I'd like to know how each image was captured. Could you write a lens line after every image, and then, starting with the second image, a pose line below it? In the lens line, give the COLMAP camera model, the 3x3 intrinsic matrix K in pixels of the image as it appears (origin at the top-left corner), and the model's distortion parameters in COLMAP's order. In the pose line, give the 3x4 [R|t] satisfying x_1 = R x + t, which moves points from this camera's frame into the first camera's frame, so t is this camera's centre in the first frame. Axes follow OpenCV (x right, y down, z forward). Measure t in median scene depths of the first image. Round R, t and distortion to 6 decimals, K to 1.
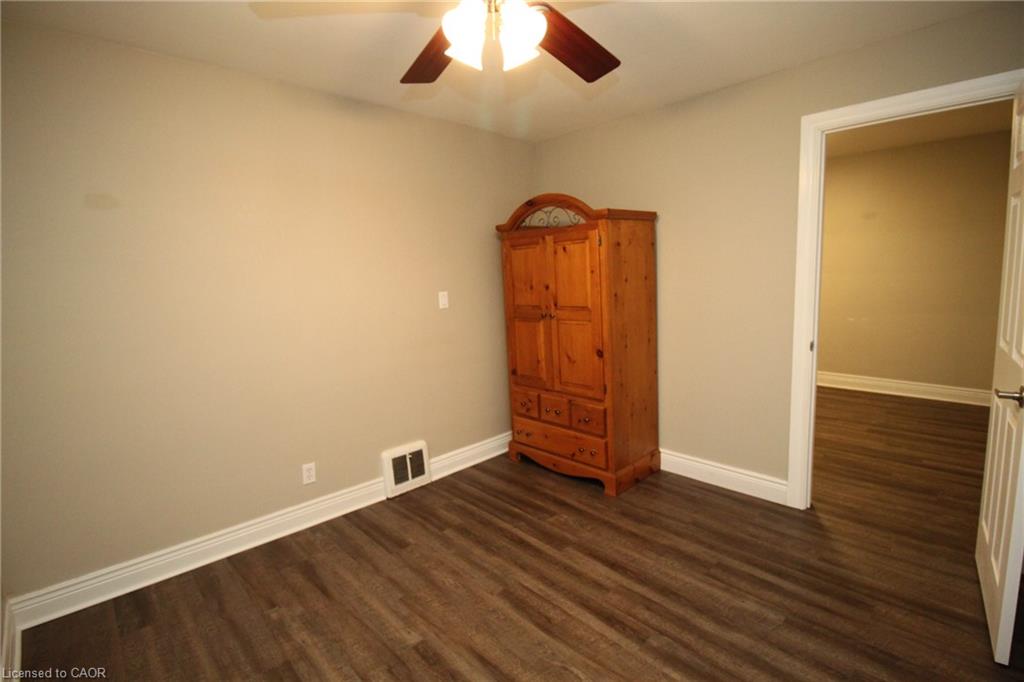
lens RADIAL K [[483.3, 0, 517.0], [0, 483.3, 338.1], [0, 0, 1]] dist [-0.004414, -0.007077]
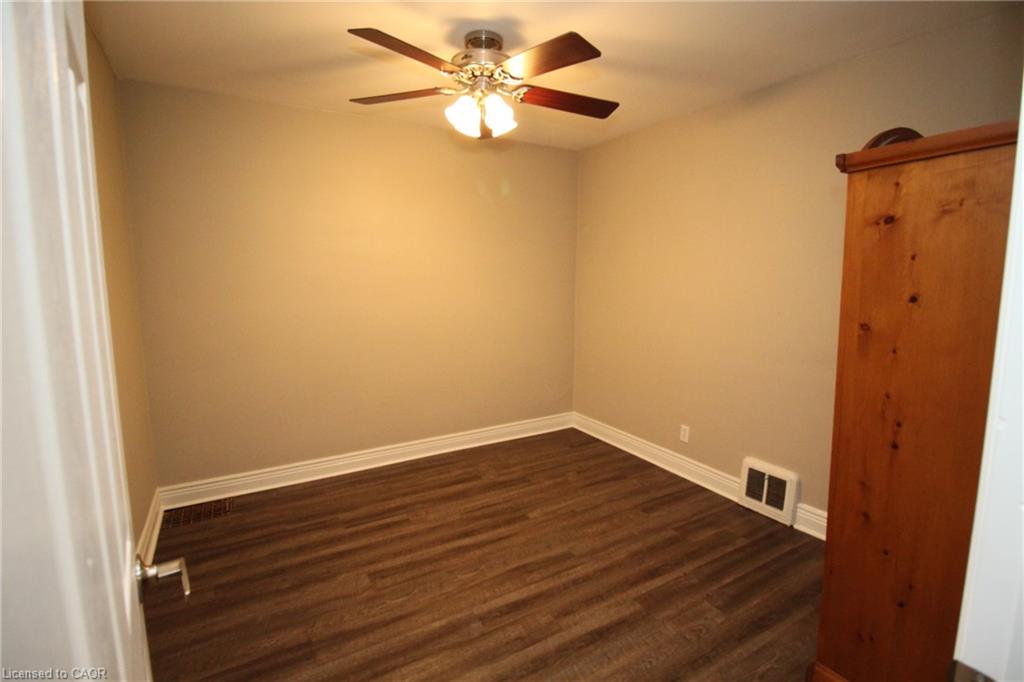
lens RADIAL K [[483.3, 0, 516.0], [0, 483.3, 339.6], [0, 0, 1]] dist [-0.004414, -0.007077]
pose [[-0.229608, 0.165757, -0.959064, 0.885062], [-0.122526, 0.972629, 0.197435, -0.152364], [0.965540, 0.162844, -0.203014, 0.898801]]
